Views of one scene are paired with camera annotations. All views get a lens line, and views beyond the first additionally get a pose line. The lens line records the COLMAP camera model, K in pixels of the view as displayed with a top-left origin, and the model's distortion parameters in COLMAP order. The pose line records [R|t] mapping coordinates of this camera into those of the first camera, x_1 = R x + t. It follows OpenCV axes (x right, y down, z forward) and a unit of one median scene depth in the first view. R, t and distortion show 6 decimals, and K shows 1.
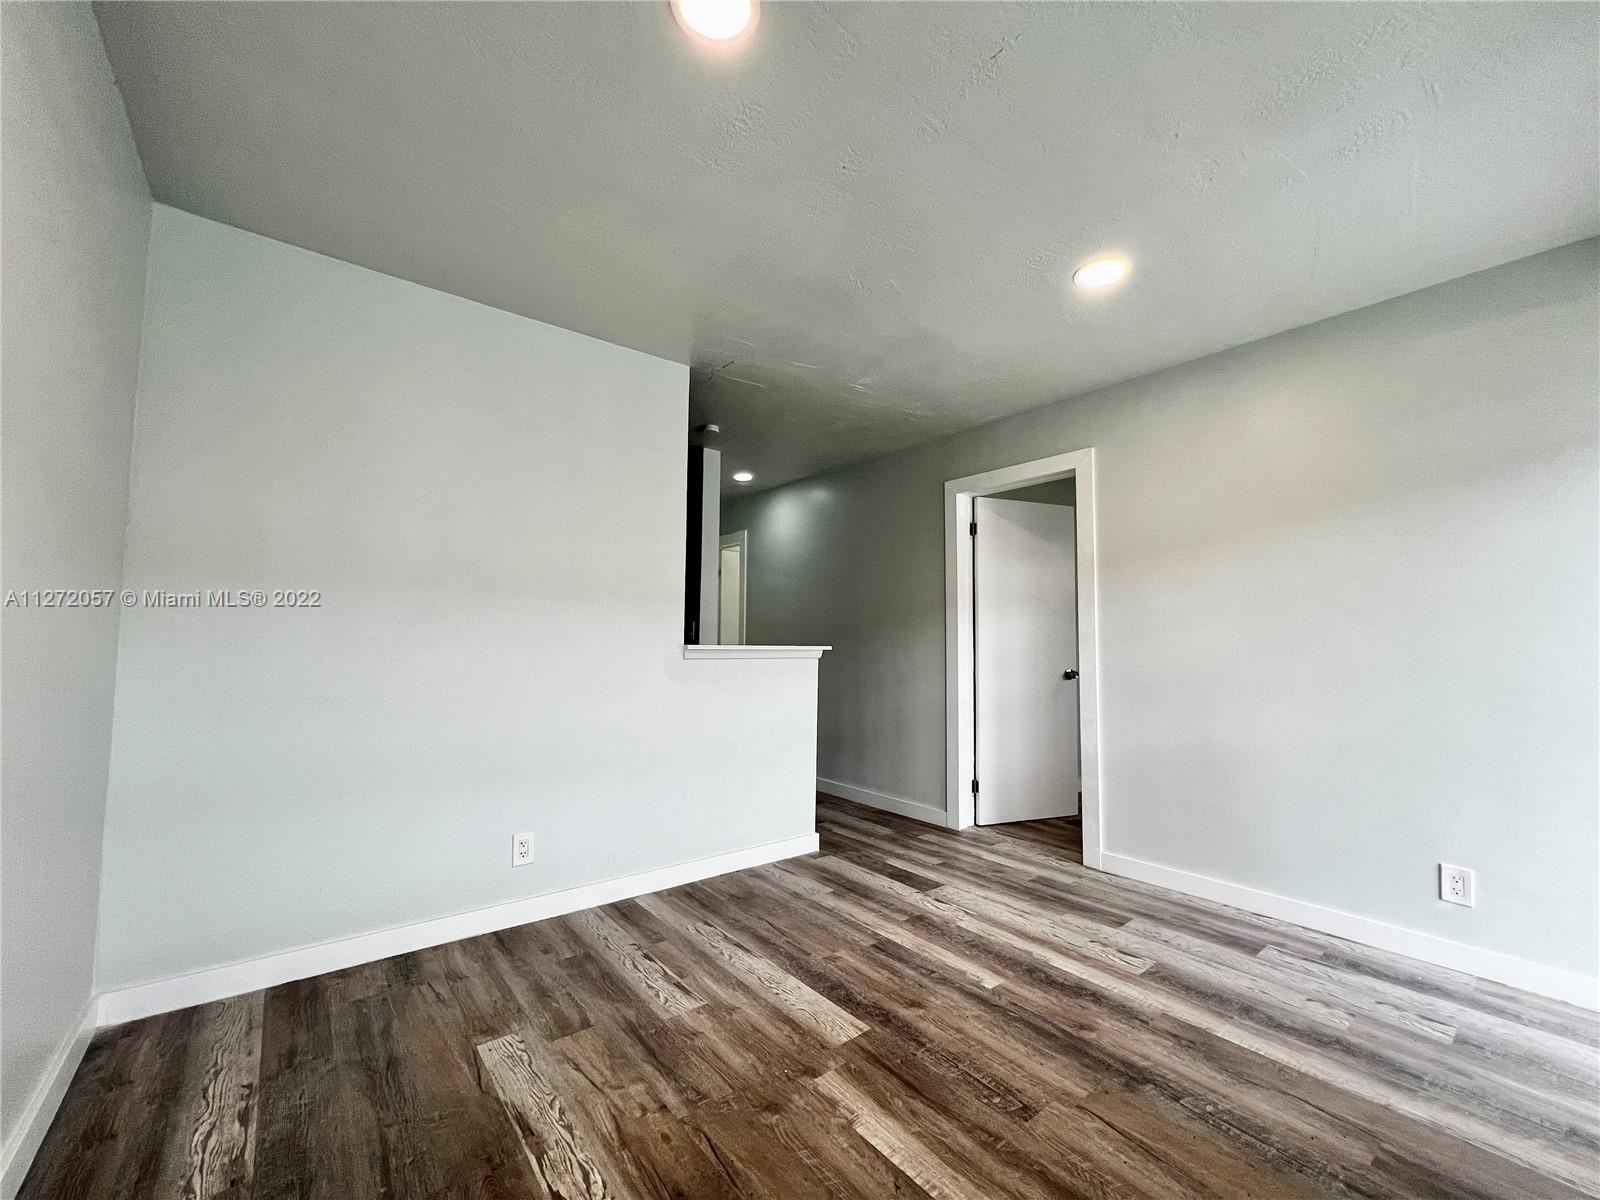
lens RADIAL K [[639.8, 0, 795.6], [0, 639.8, 599.8], [0, 0, 1]] dist [-0.000895, 0.000601]
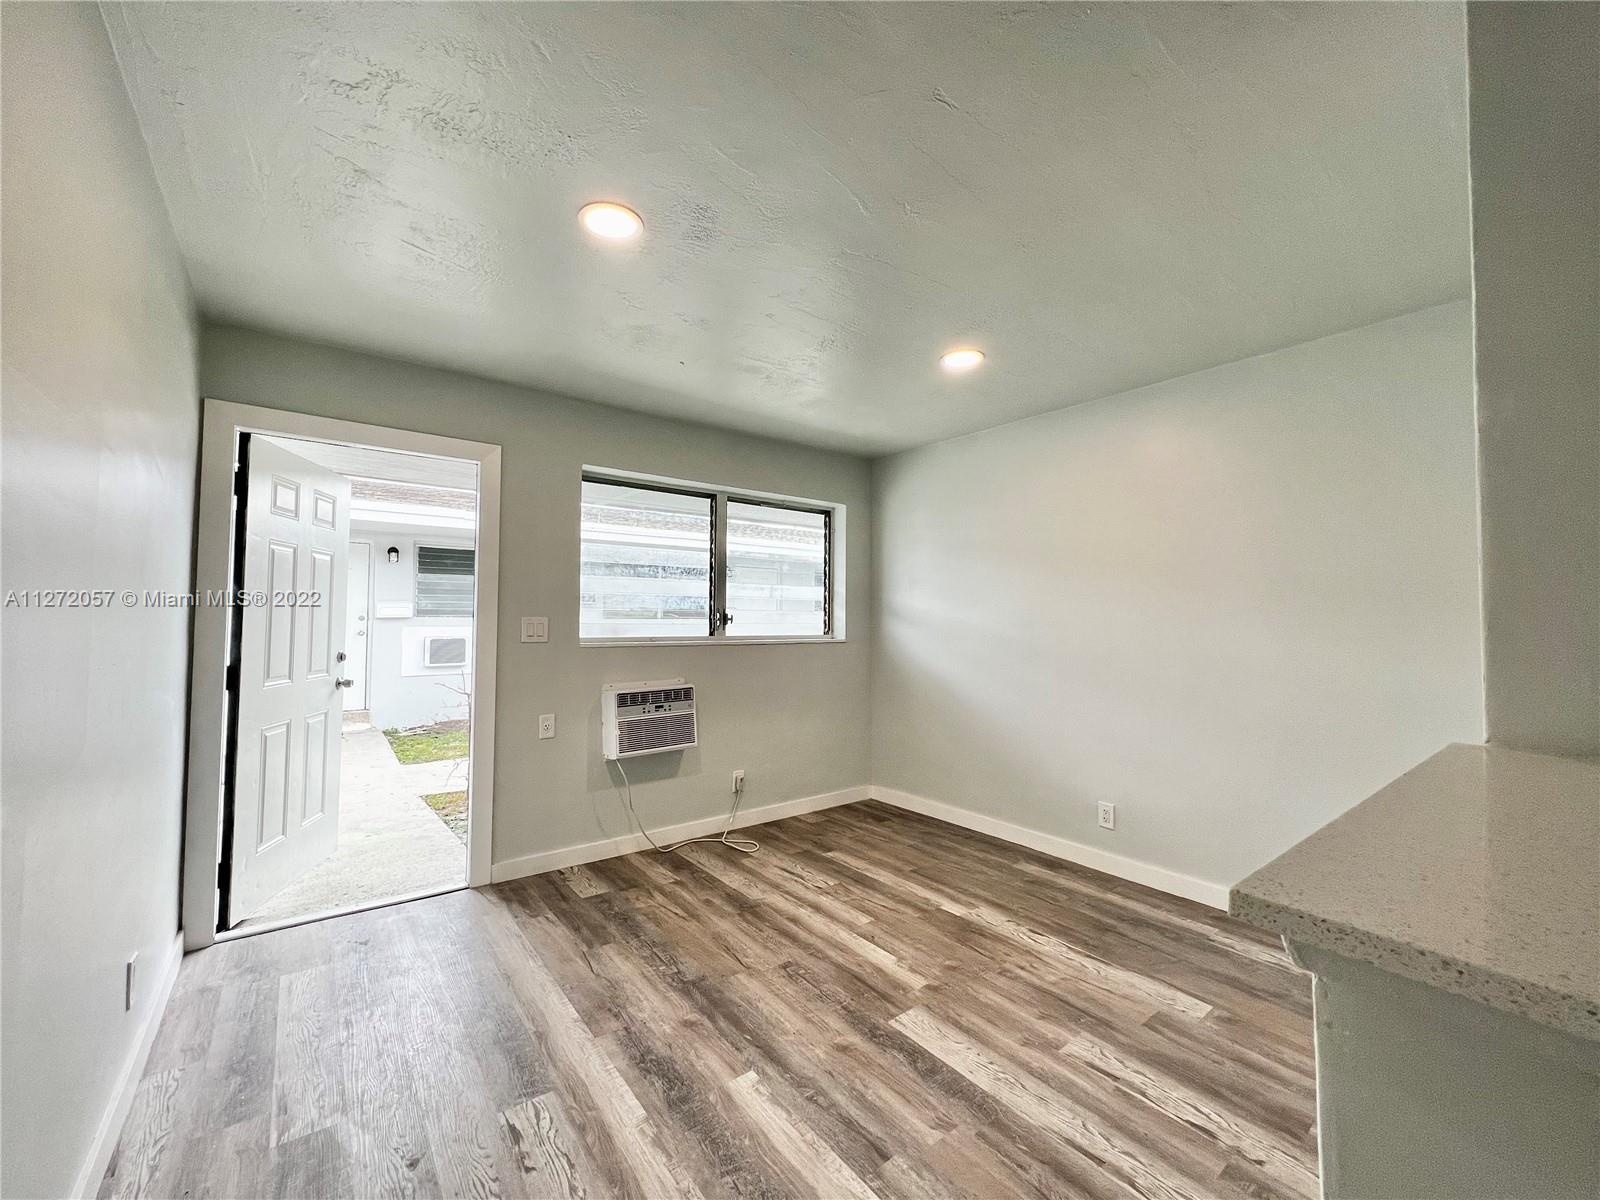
lens RADIAL K [[639.8, 0, 796.7], [0, 639.8, 597.5], [0, 0, 1]] dist [-0.000895, 0.000601]
pose [[-0.999769, -0.016545, 0.013686, 0.240952], [-0.017823, 0.994904, -0.099238, 0.050617], [-0.011974, -0.099459, -0.994970, 1.924764]]
